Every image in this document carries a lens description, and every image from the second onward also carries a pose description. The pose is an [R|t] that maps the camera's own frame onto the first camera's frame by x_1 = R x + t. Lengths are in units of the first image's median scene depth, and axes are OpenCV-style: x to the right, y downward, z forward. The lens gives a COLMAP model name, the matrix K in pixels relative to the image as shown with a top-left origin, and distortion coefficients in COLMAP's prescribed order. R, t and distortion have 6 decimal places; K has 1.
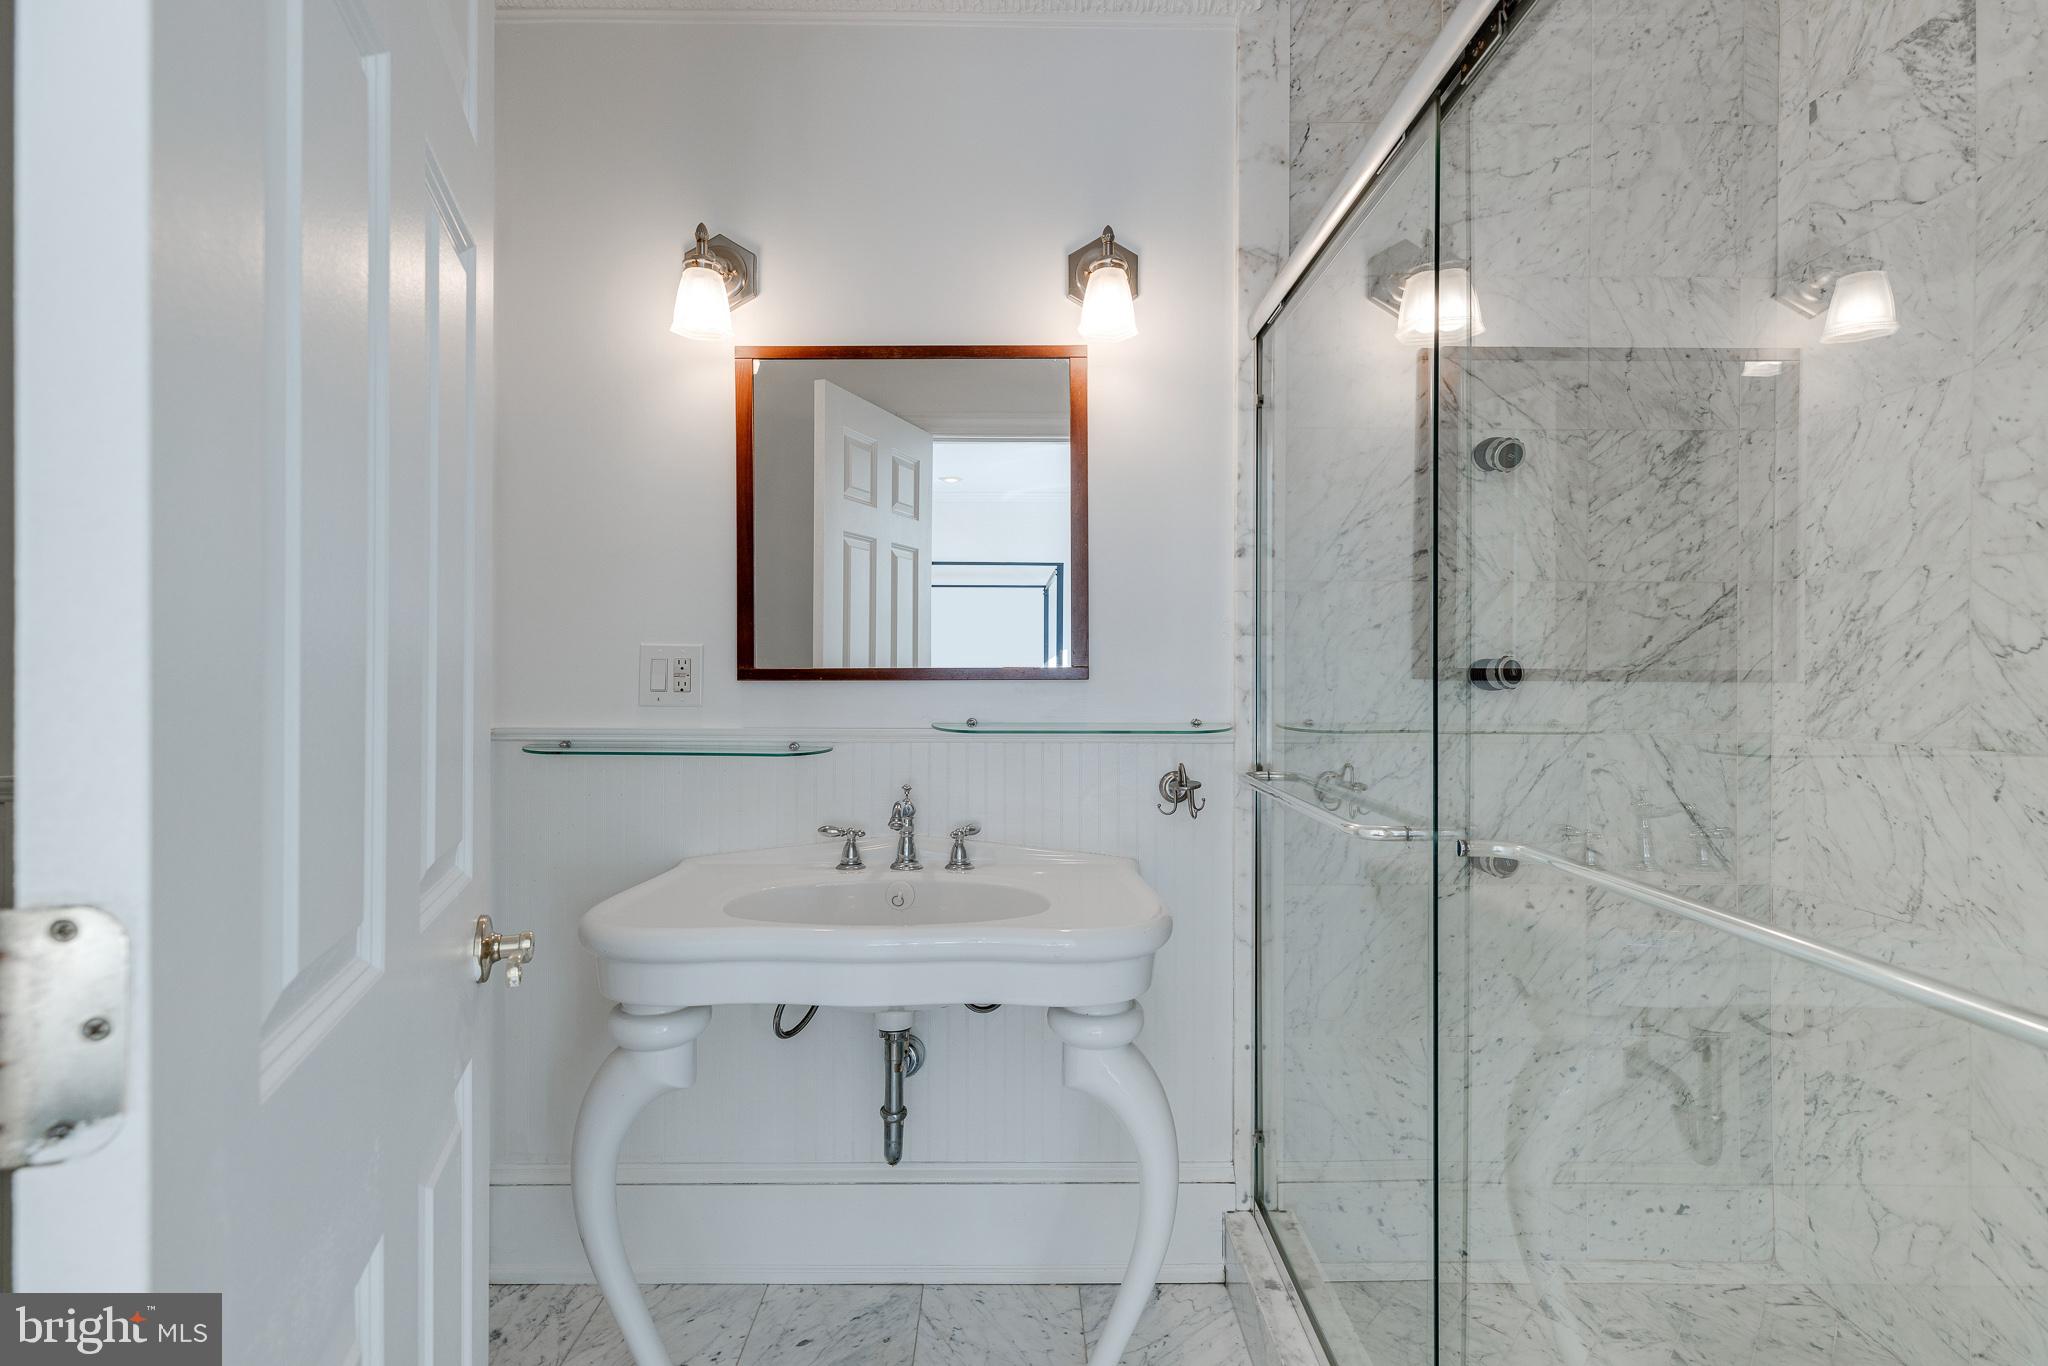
lens RADIAL K [[935.7, 0, 1024.0], [0, 935.7, 683.0], [0, 0, 1]] dist [-0.000610, -0.000307]
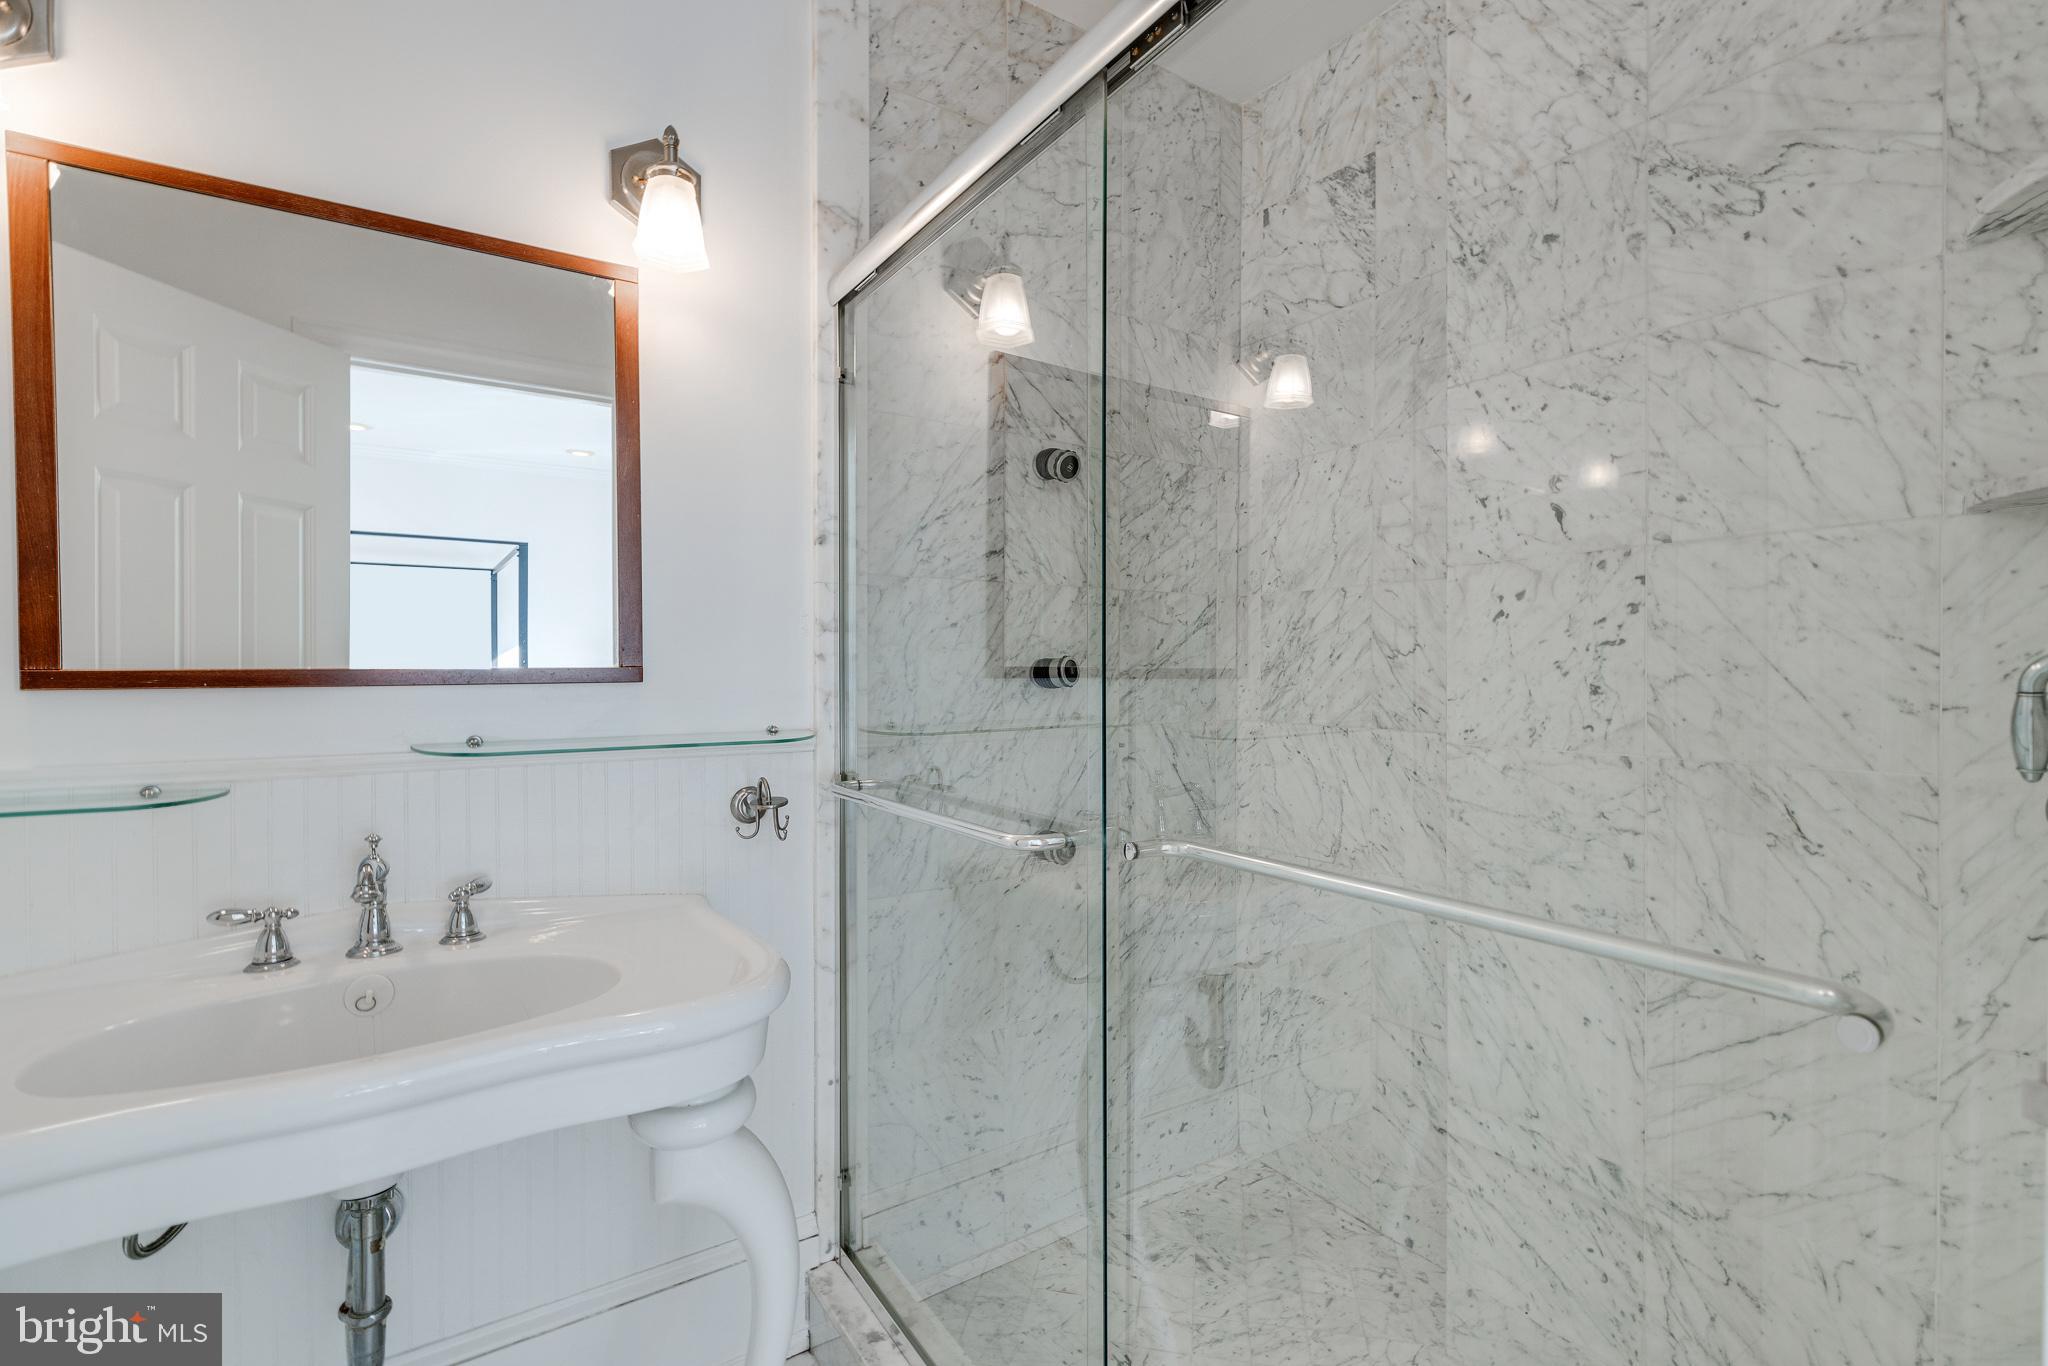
lens RADIAL K [[912.0, 0, 1021.9], [0, 912.0, 685.2], [0, 0, 1]] dist [0.000675, 0.000323]
pose [[0.836005, -0.012577, 0.548578, -0.092606], [0.009936, 0.999920, 0.007783, -0.003944], [-0.548632, -0.001056, 0.836063, 0.159215]]
